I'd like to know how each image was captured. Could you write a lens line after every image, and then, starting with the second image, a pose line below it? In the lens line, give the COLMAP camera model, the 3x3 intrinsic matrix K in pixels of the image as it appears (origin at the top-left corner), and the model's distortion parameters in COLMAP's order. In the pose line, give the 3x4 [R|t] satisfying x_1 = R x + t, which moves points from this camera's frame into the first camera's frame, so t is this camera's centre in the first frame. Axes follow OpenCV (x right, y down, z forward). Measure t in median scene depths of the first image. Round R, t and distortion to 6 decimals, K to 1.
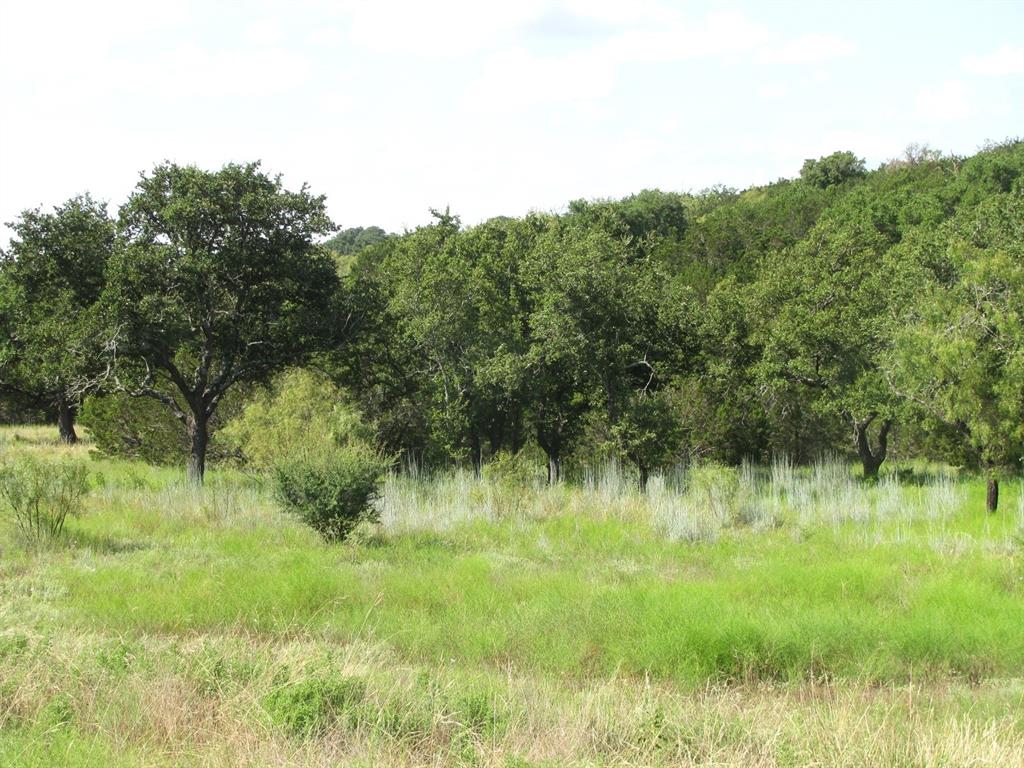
lens RADIAL K [[2291.5, 0, 514.3], [0, 2291.5, 386.0], [0, 0, 1]] dist [0.198627, 0.000000]
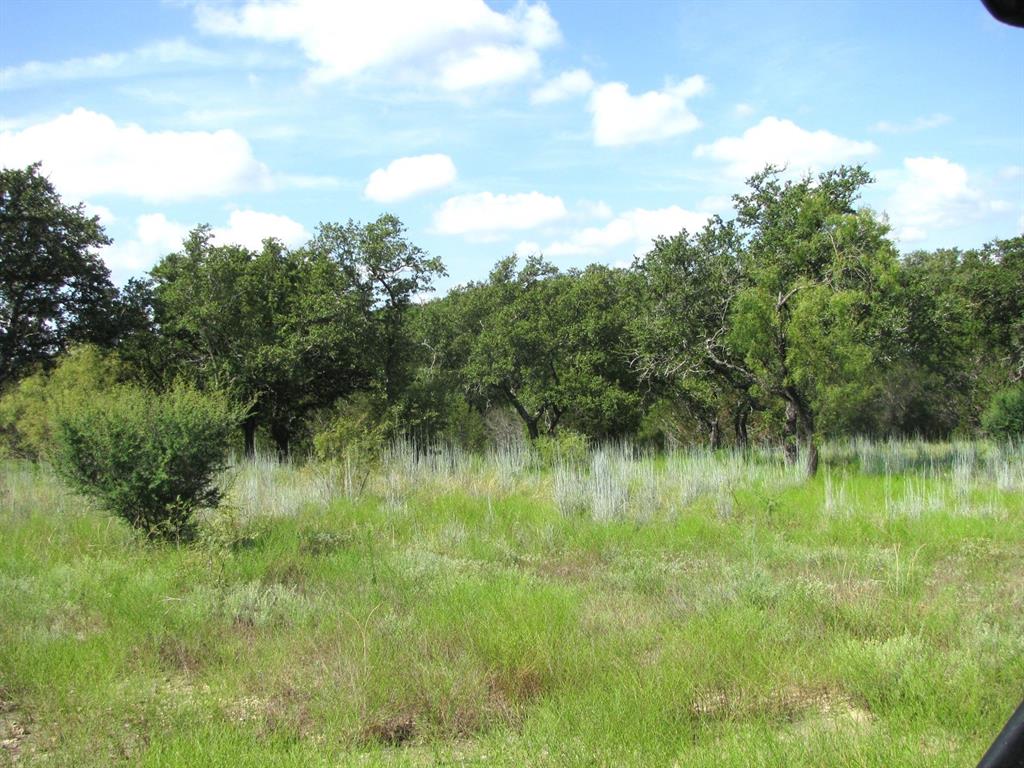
lens RADIAL K [[1108.1, 0, 510.9], [0, 1108.1, 386.2], [0, 0, 1]] dist [-0.123182, 0.000000]
pose [[0.954390, 0.002931, 0.298549, -0.059944], [0.008825, 0.999238, -0.038022, 0.030097], [-0.298433, 0.038923, 0.953637, 0.542129]]
